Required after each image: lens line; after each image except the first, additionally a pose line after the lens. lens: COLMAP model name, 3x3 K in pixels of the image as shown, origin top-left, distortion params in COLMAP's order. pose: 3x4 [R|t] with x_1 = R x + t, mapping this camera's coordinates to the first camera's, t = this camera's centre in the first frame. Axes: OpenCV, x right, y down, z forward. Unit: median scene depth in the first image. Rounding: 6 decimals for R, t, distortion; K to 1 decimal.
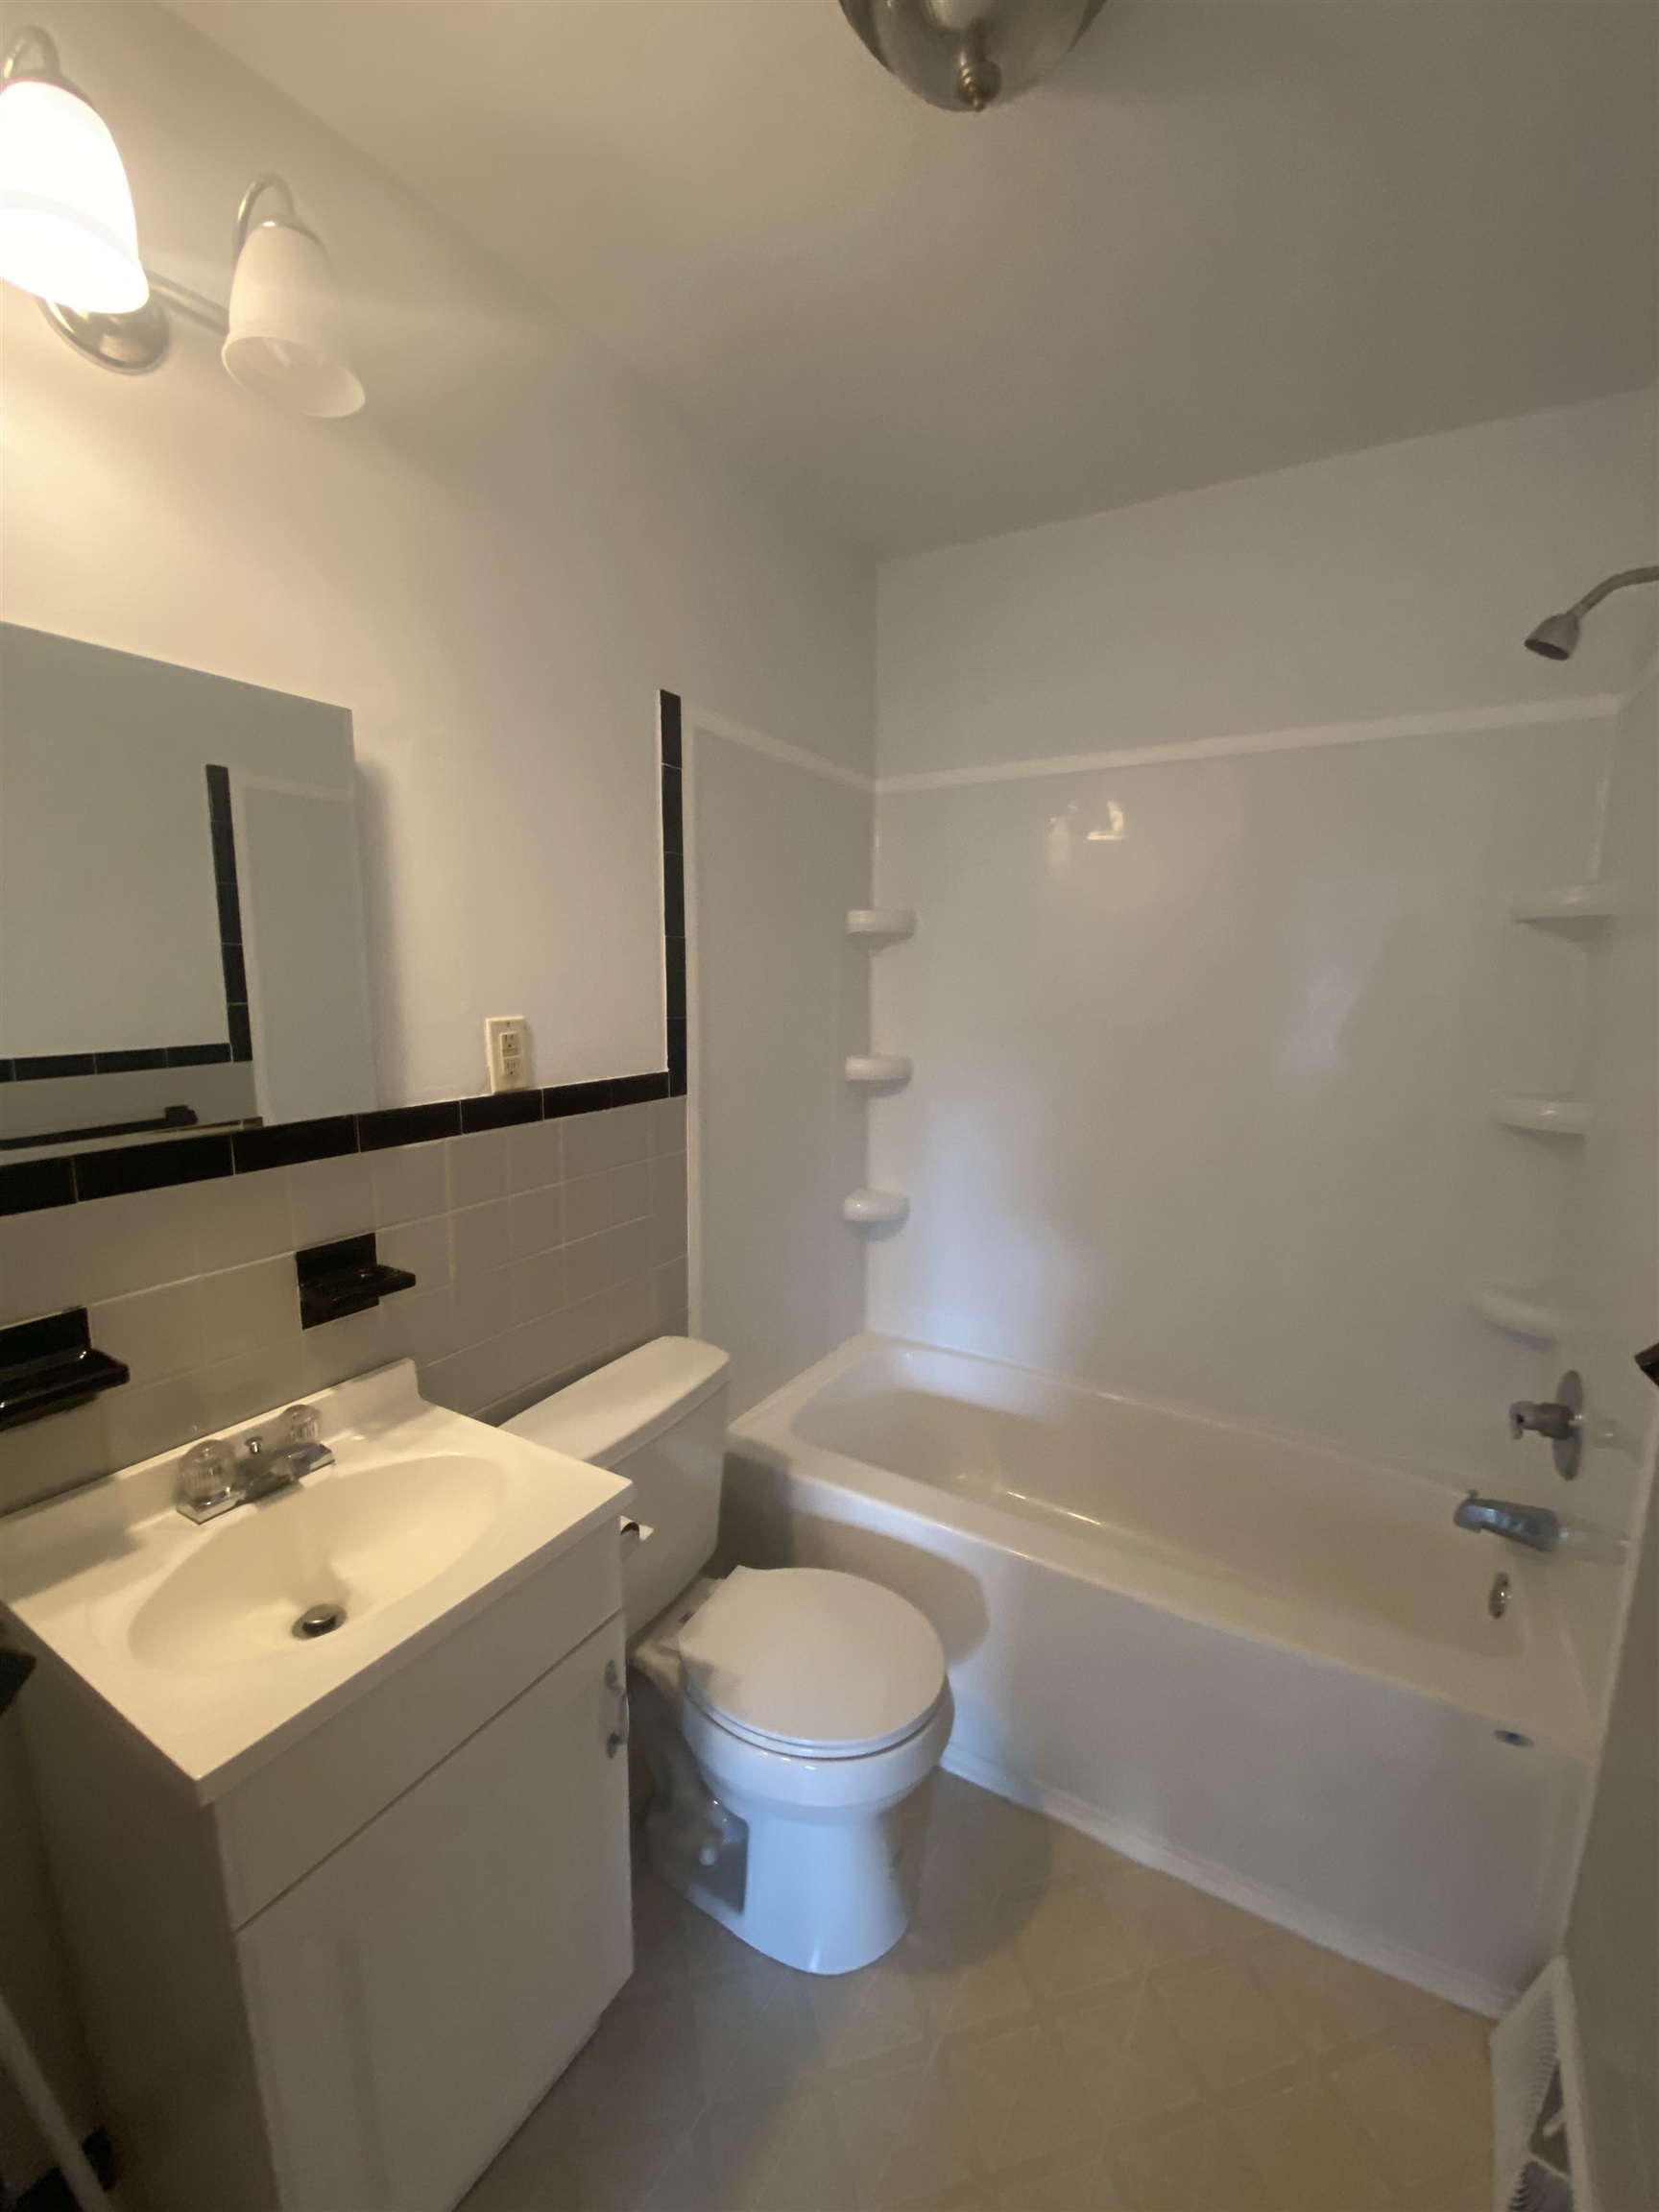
lens RADIAL K [[903.9, 0, 836.3], [0, 903.9, 1099.1], [0, 0, 1]] dist [0.013593, -0.006027]
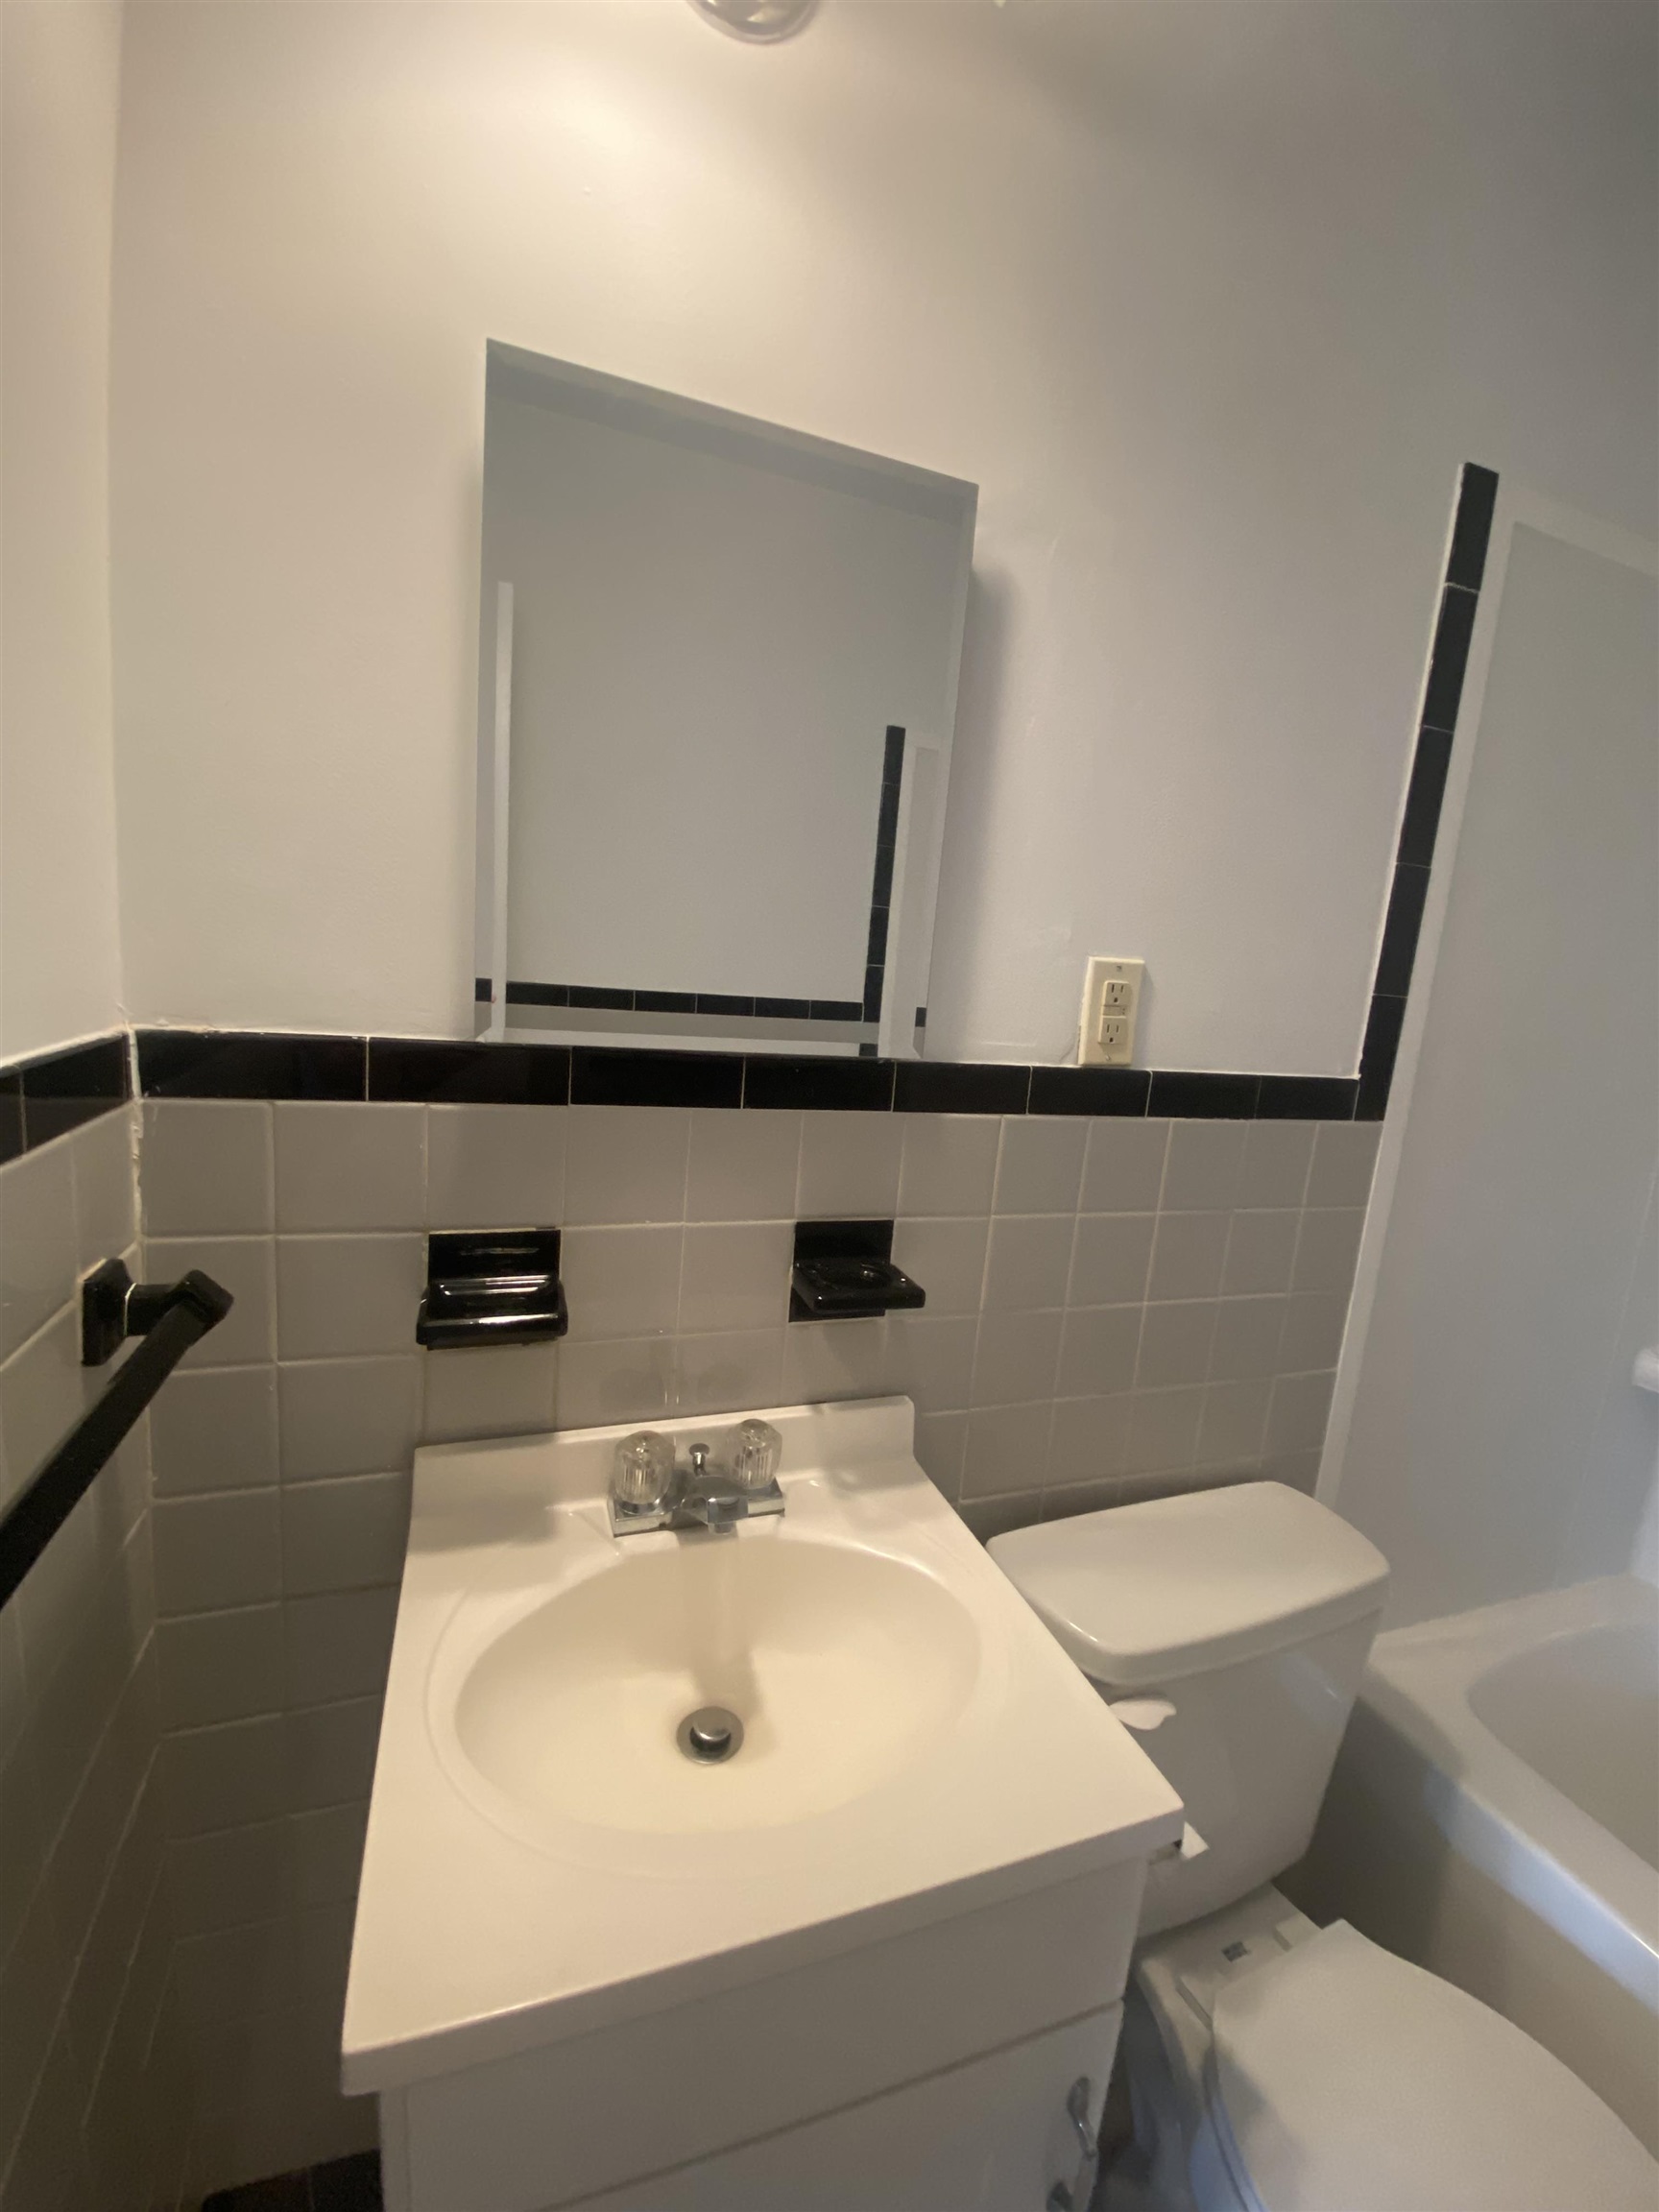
lens RADIAL K [[903.9, 0, 827.5], [0, 903.9, 1102.3], [0, 0, 1]] dist [0.013593, -0.006027]
pose [[0.770640, 0.153451, -0.618520, -0.093159], [-0.165162, 0.985506, 0.038716, 0.027194], [0.615496, 0.072320, 0.784815, 0.332633]]
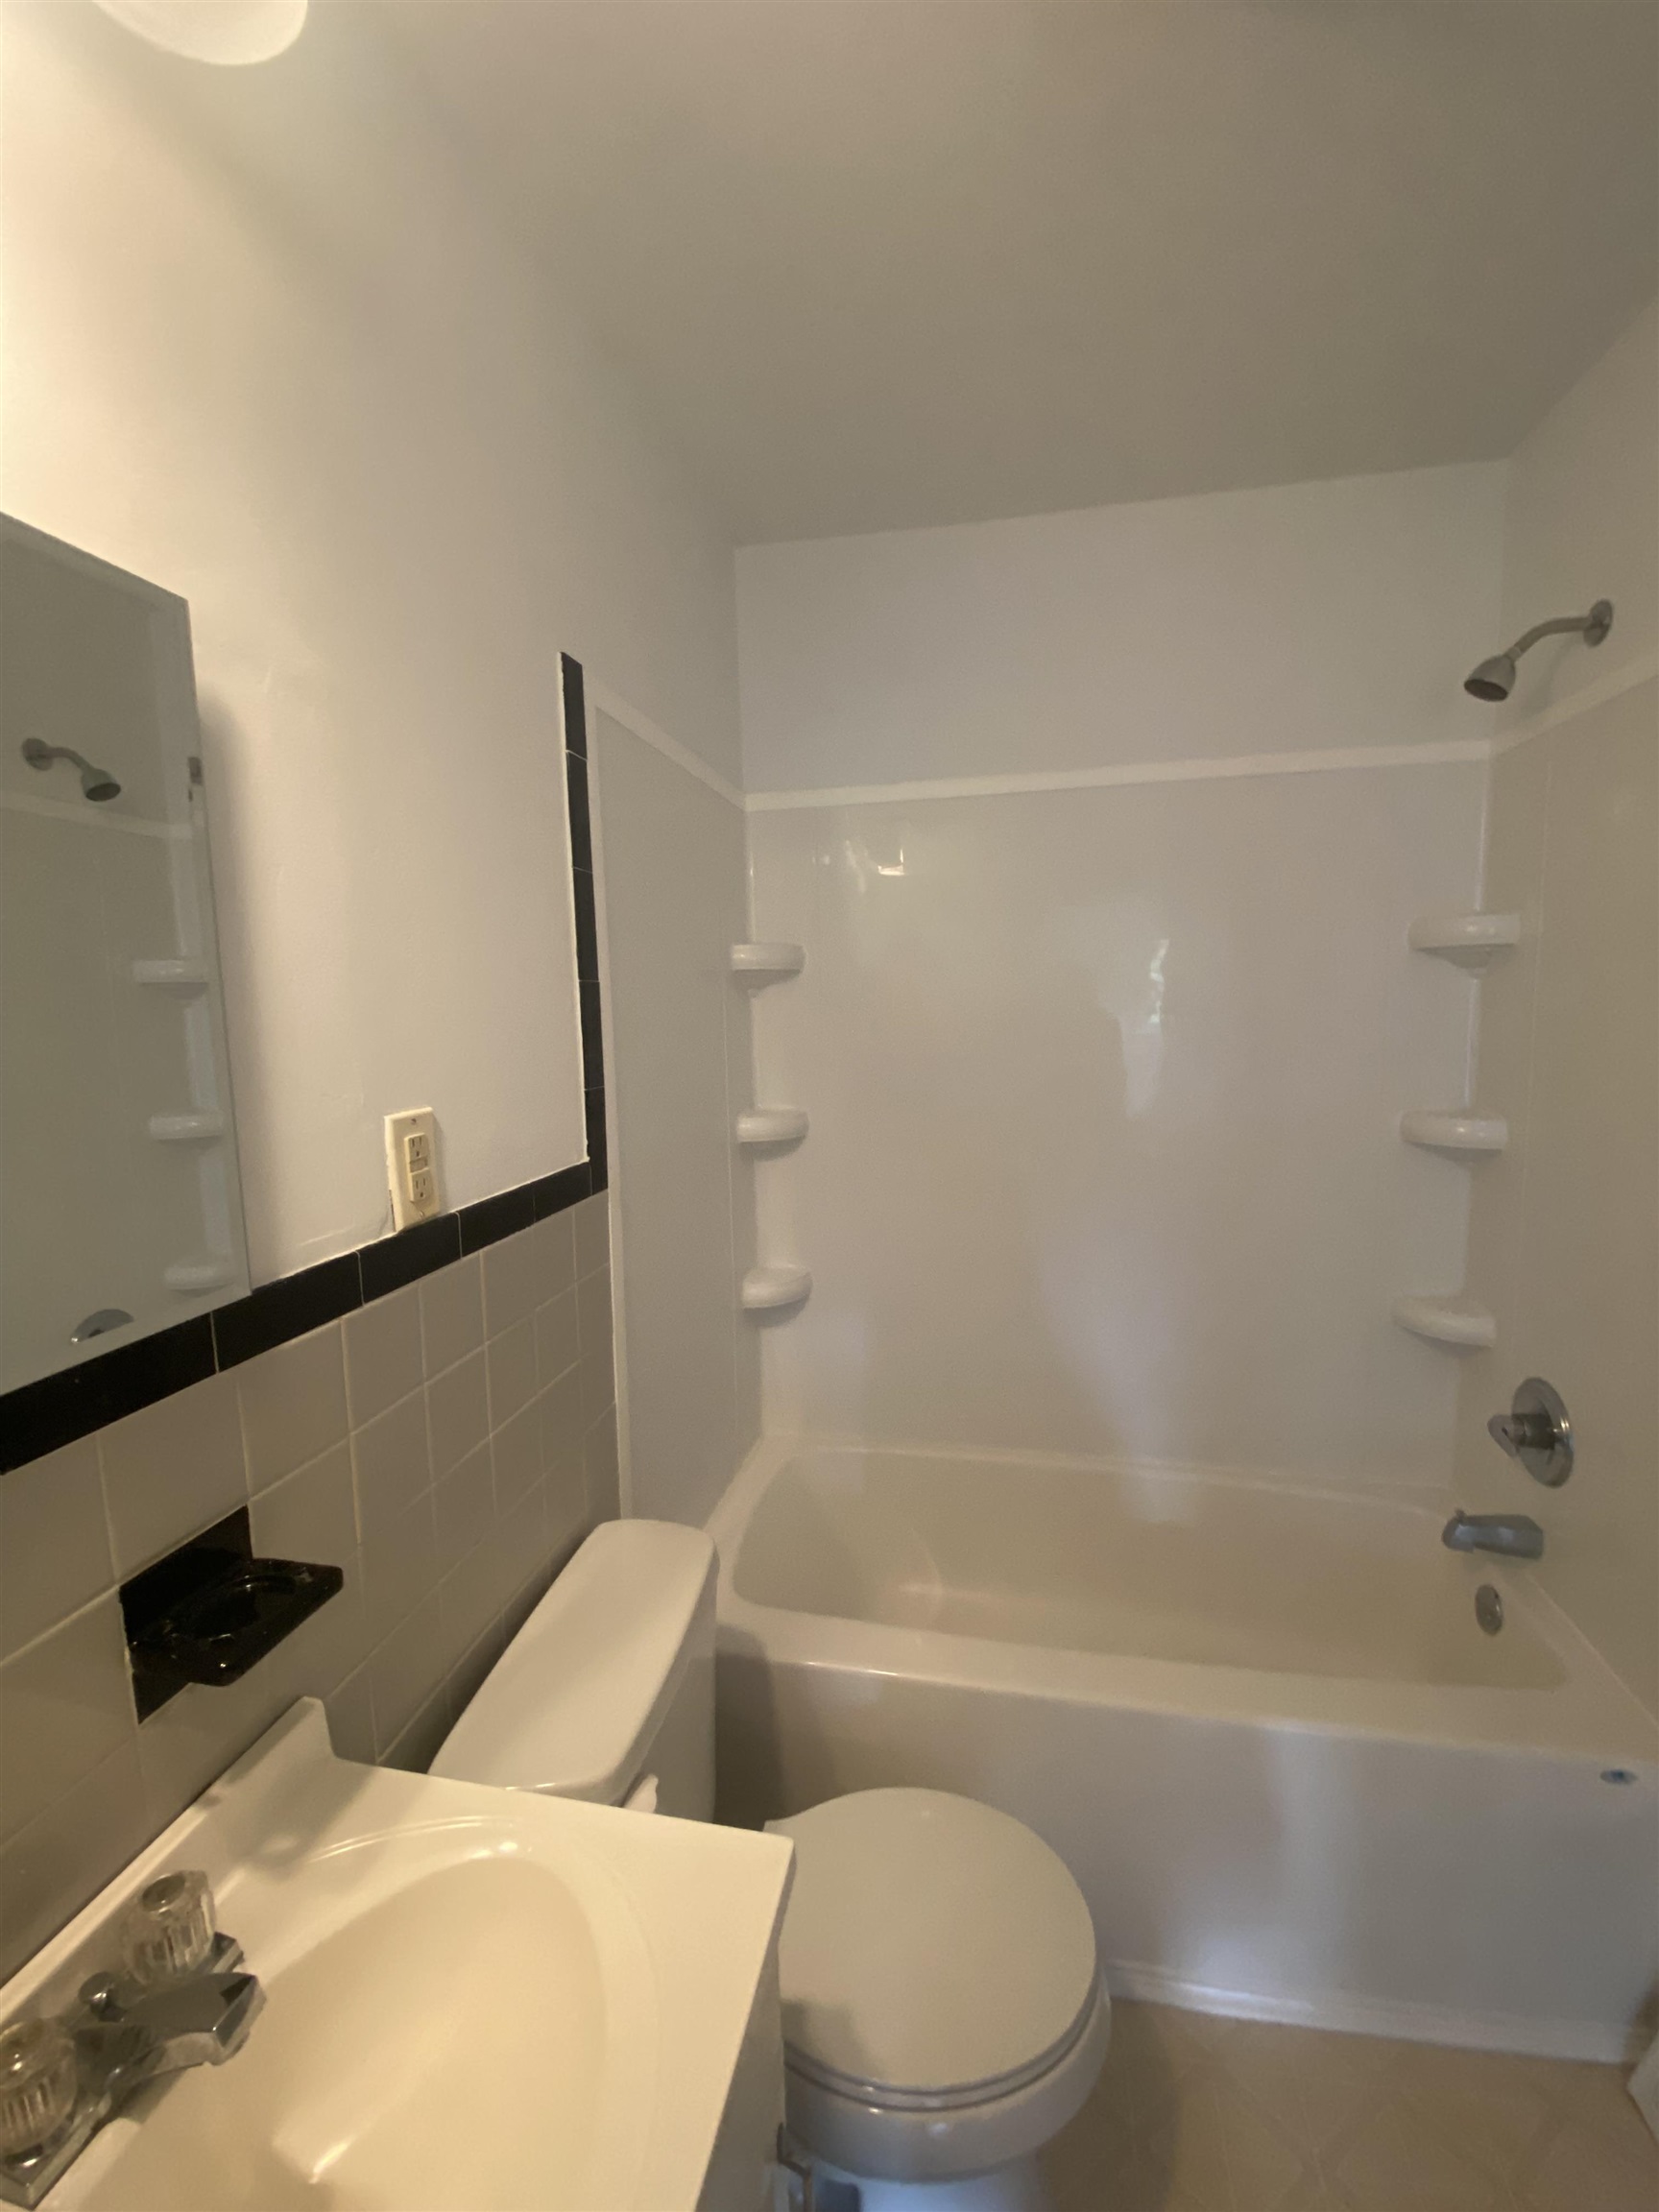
lens RADIAL K [[903.9, 0, 831.2], [0, 903.9, 1101.5], [0, 0, 1]] dist [0.013593, -0.006027]
pose [[0.943187, -0.065360, 0.325770, -0.291317], [0.076291, 0.996867, -0.020879, -0.060657], [-0.323384, 0.044546, 0.945219, 0.282040]]
